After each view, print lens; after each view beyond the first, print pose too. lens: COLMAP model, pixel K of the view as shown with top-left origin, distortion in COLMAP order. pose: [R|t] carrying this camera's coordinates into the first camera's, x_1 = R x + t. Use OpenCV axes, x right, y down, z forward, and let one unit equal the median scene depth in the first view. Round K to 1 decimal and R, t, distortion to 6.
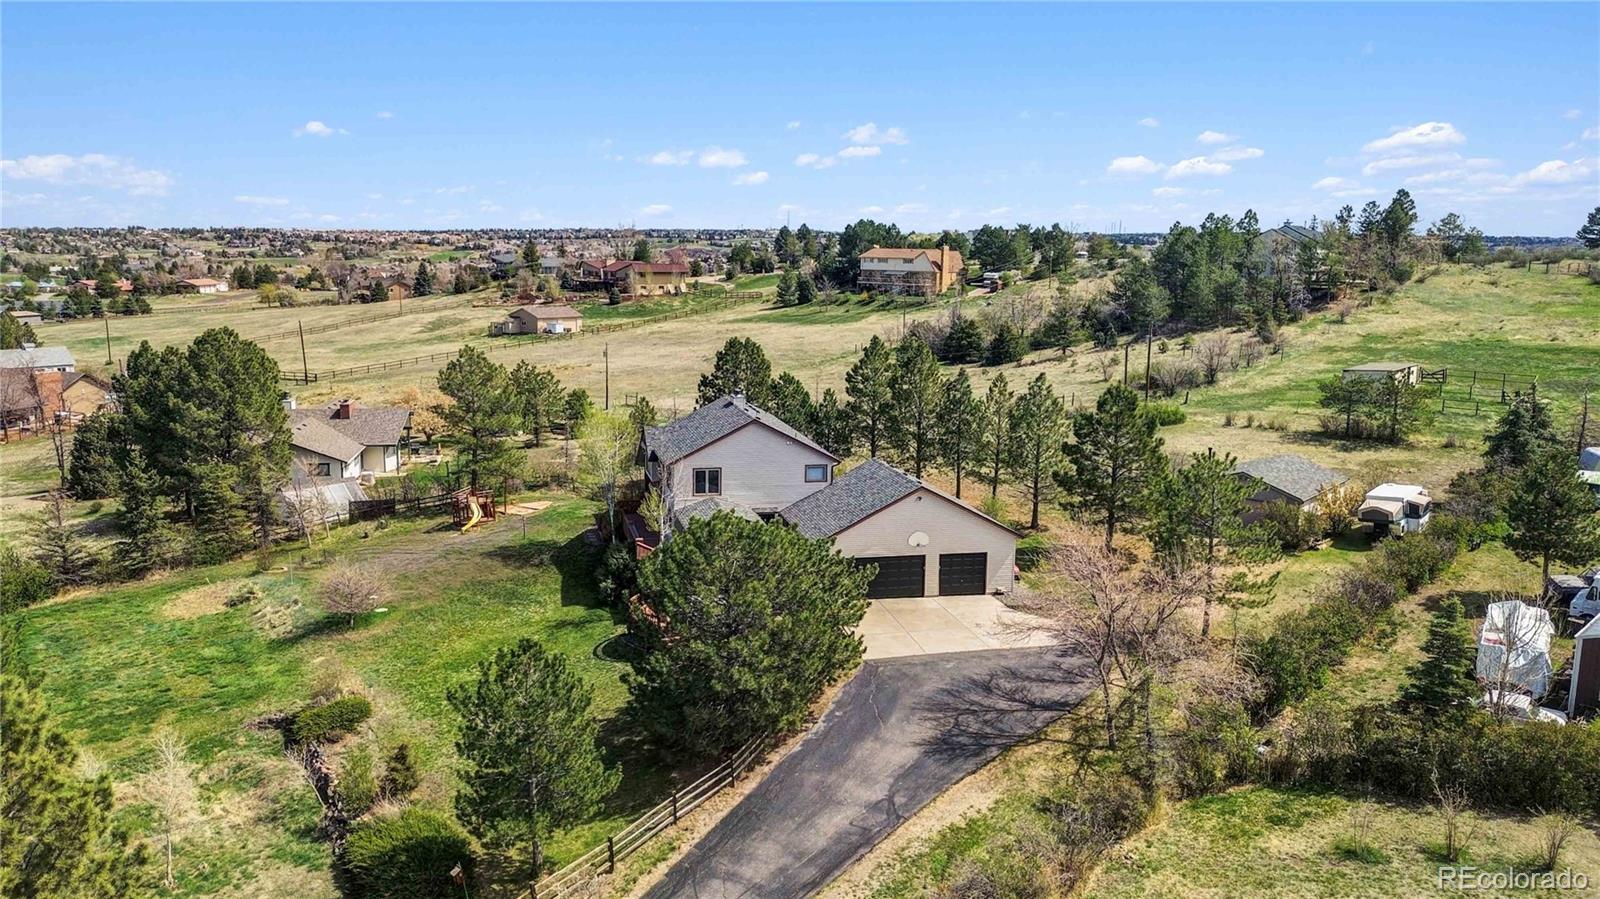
lens RADIAL K [[1159.7, 0, 800.0], [0, 1159.7, 449.5], [0, 0, 1]] dist [0.053557, -0.053084]
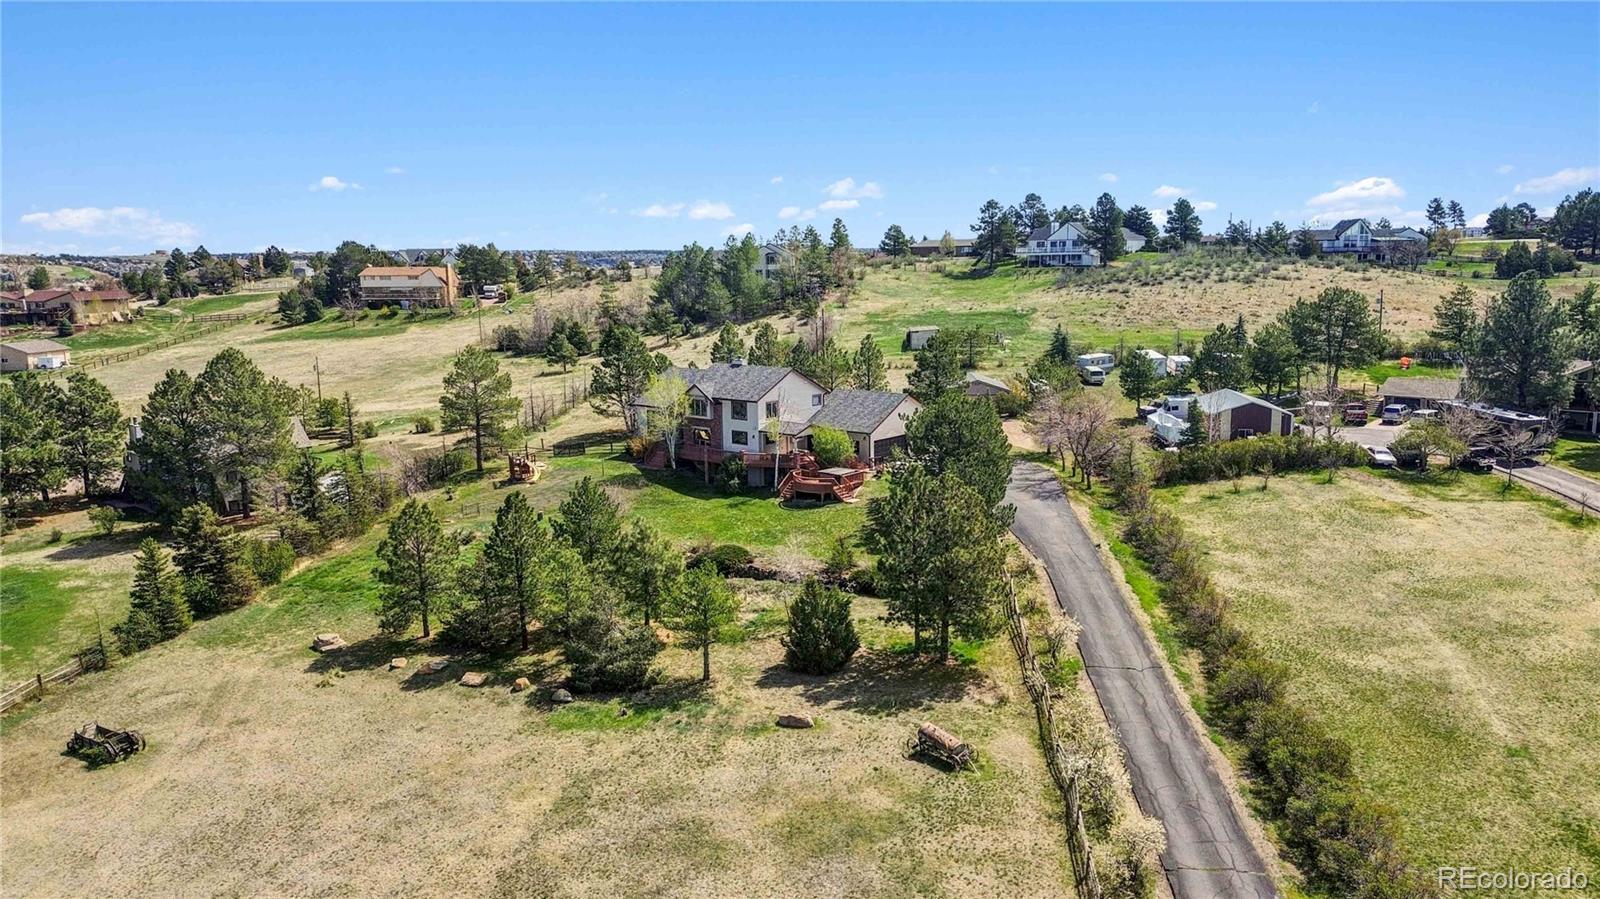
lens RADIAL K [[1100.3, 0, 800.0], [0, 1100.3, 449.5], [0, 0, 1]] dist [0.086720, -0.134131]
pose [[0.805606, -0.124088, 0.579311, -0.251772], [0.127109, 0.991251, 0.035565, 0.008915], [-0.578655, 0.044984, 0.814331, -0.066706]]
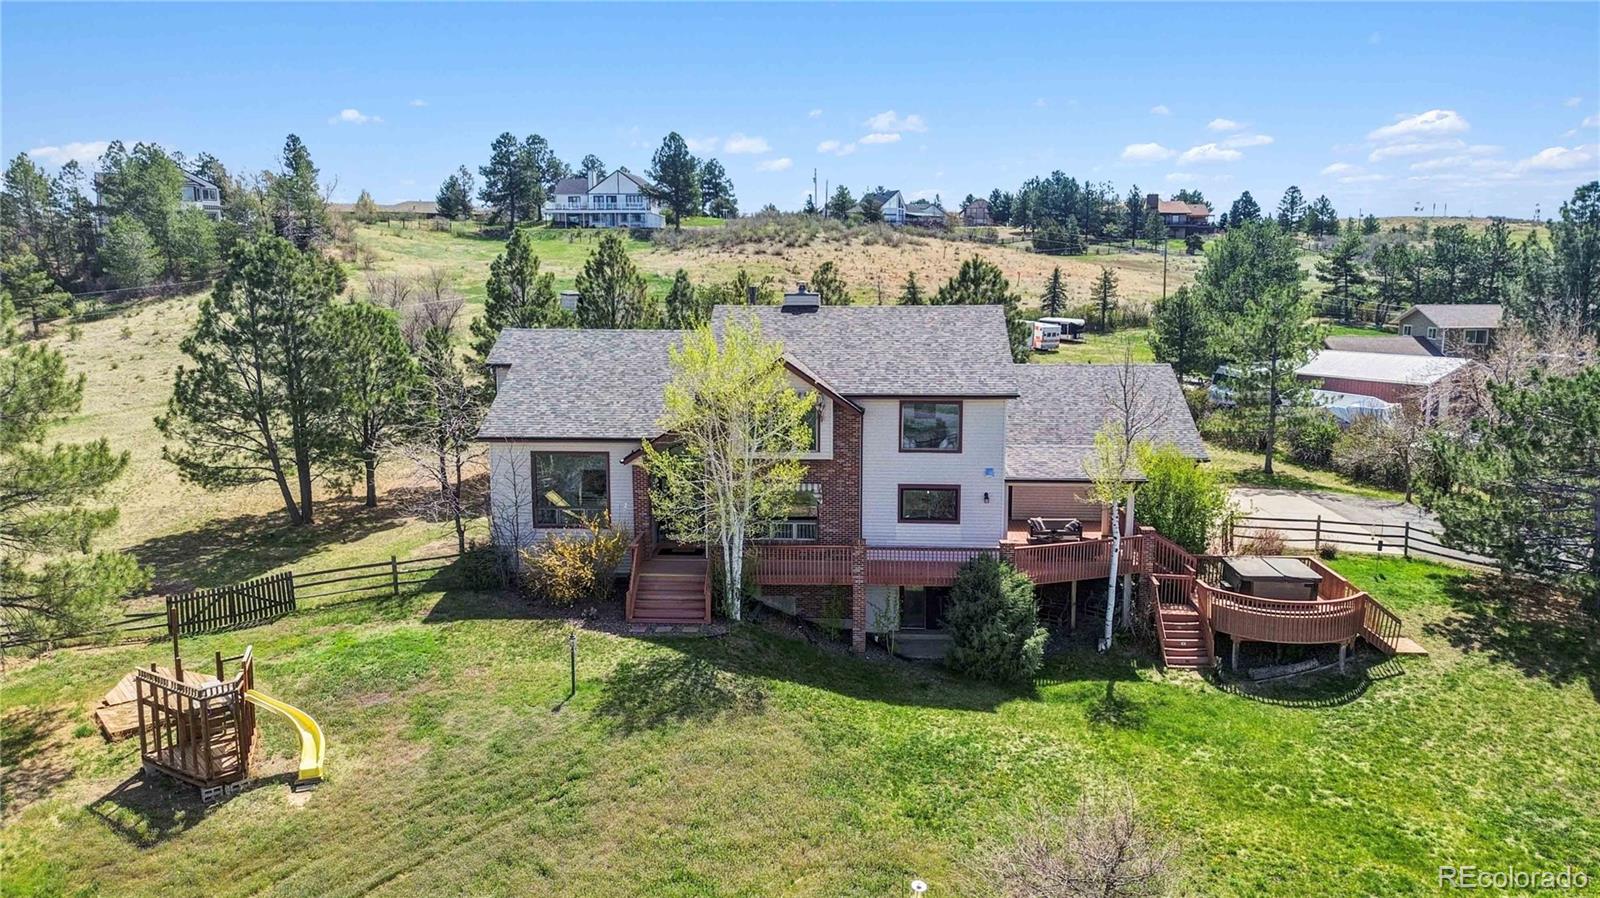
lens RADIAL K [[1159.7, 0, 800.0], [0, 1159.7, 449.0], [0, 0, 1]] dist [0.053557, -0.053084]
pose [[0.302141, -0.158969, 0.939915, -0.176831], [0.170179, 0.979153, 0.110901, -0.010276], [-0.937950, 0.126446, 0.322895, 0.246526]]
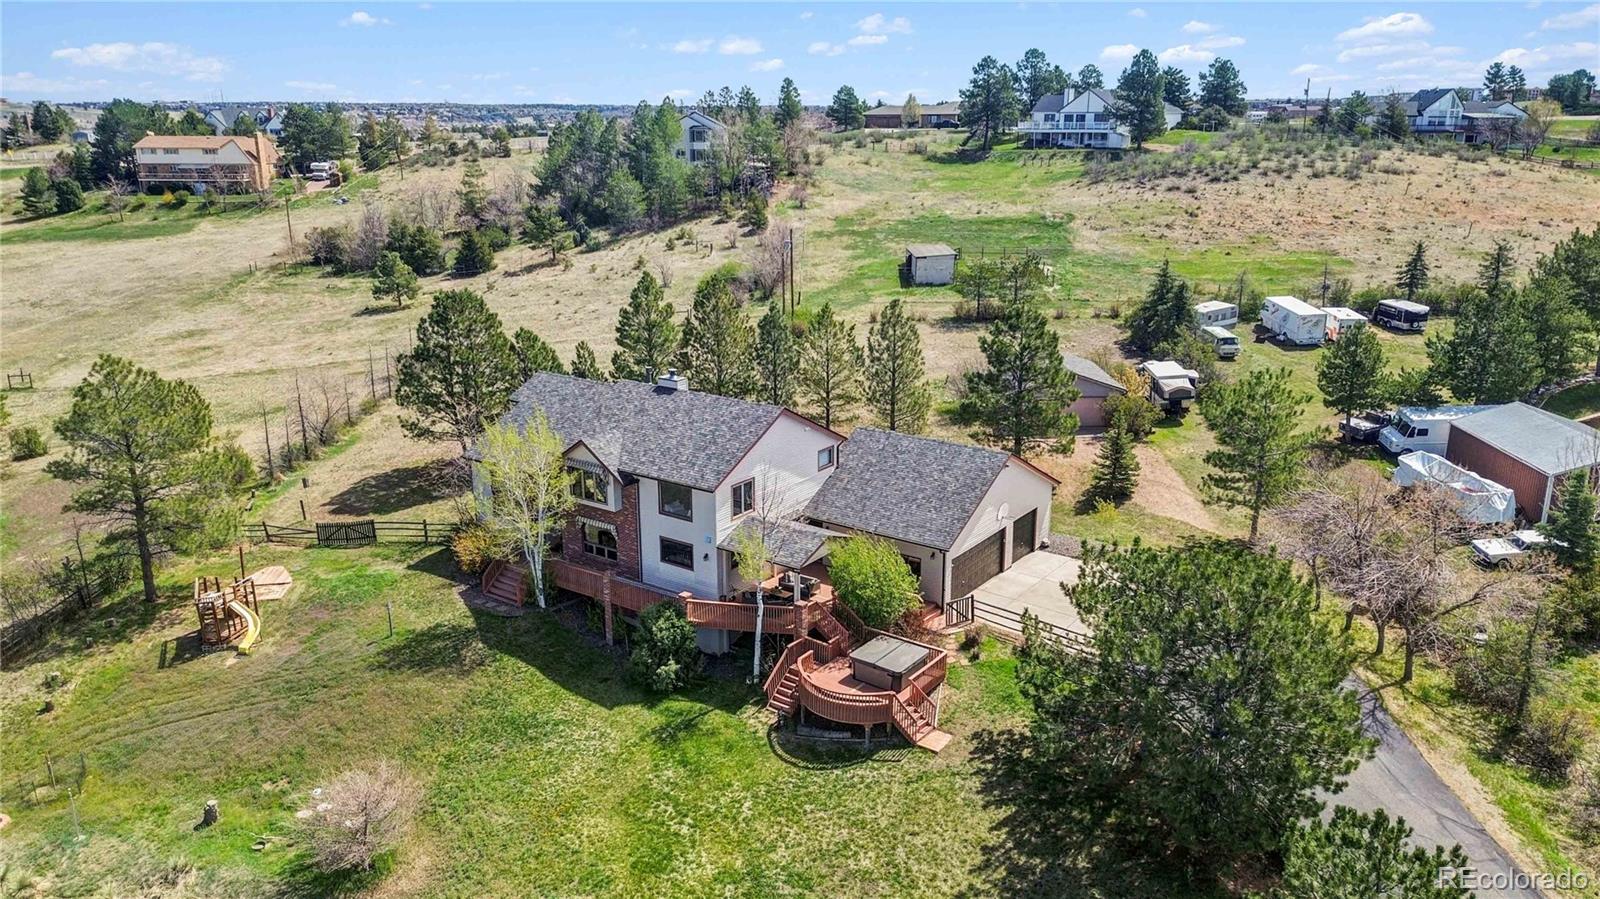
lens RADIAL K [[1137.2, 0, 800.0], [0, 1137.2, 449.5], [0, 0, 1]] dist [0.037346, -0.029034]
pose [[0.759705, -0.195754, 0.620104, -0.138863], [0.125227, 0.979805, 0.155886, -0.031558], [-0.638096, -0.040774, 0.768876, 0.108017]]
